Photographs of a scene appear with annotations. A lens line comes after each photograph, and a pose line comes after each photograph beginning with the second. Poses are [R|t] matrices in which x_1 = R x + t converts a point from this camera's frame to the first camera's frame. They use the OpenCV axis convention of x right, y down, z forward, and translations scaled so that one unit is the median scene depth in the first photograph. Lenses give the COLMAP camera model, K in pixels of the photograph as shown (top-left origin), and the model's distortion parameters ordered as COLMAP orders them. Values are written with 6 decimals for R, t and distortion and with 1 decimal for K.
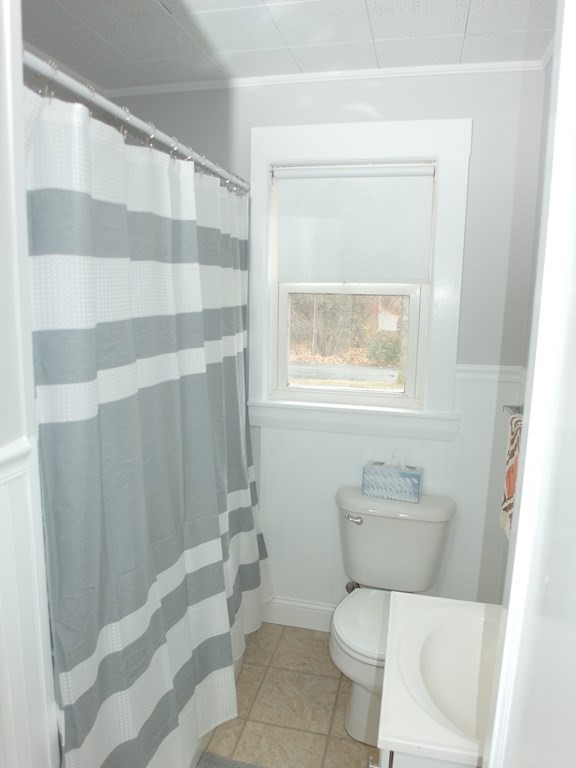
lens RADIAL K [[554.8, 0, 288.0], [0, 554.8, 384.0], [0, 0, 1]] dist [-0.057874, 0.006203]
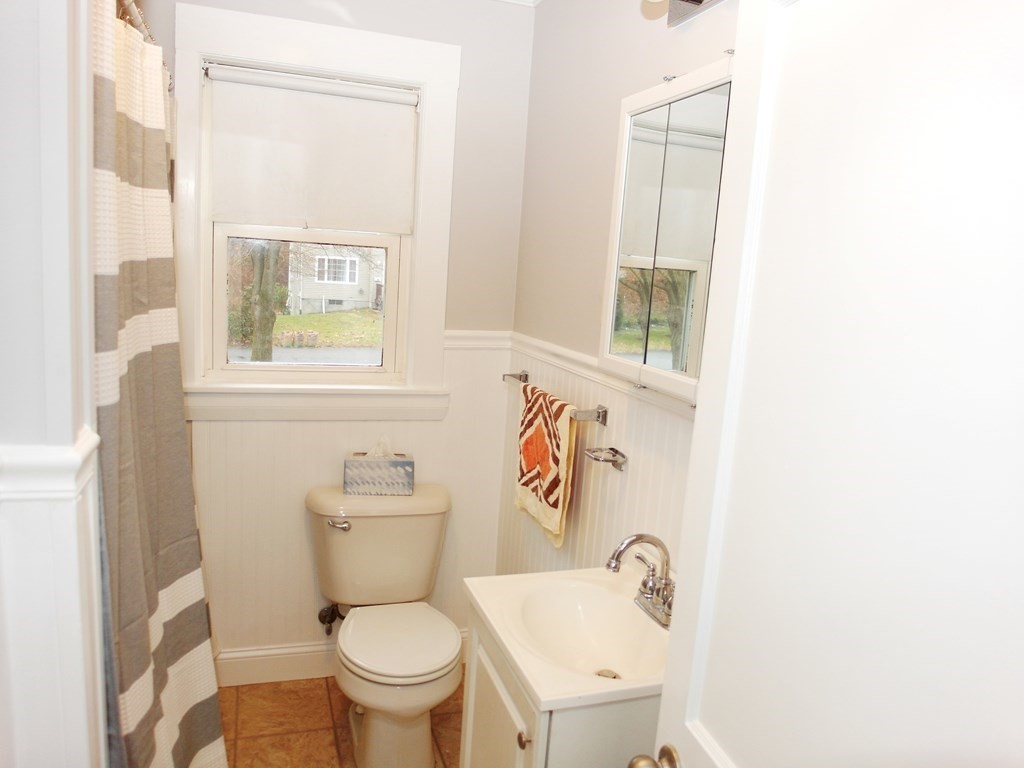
lens RADIAL K [[739.7, 0, 515.9], [0, 739.7, 386.9], [0, 0, 1]] dist [-0.057874, 0.006203]
pose [[0.842600, -0.050640, 0.536154, -0.226496], [0.036719, 0.998655, 0.036617, 0.014755], [-0.537287, -0.011166, 0.843325, -0.035051]]
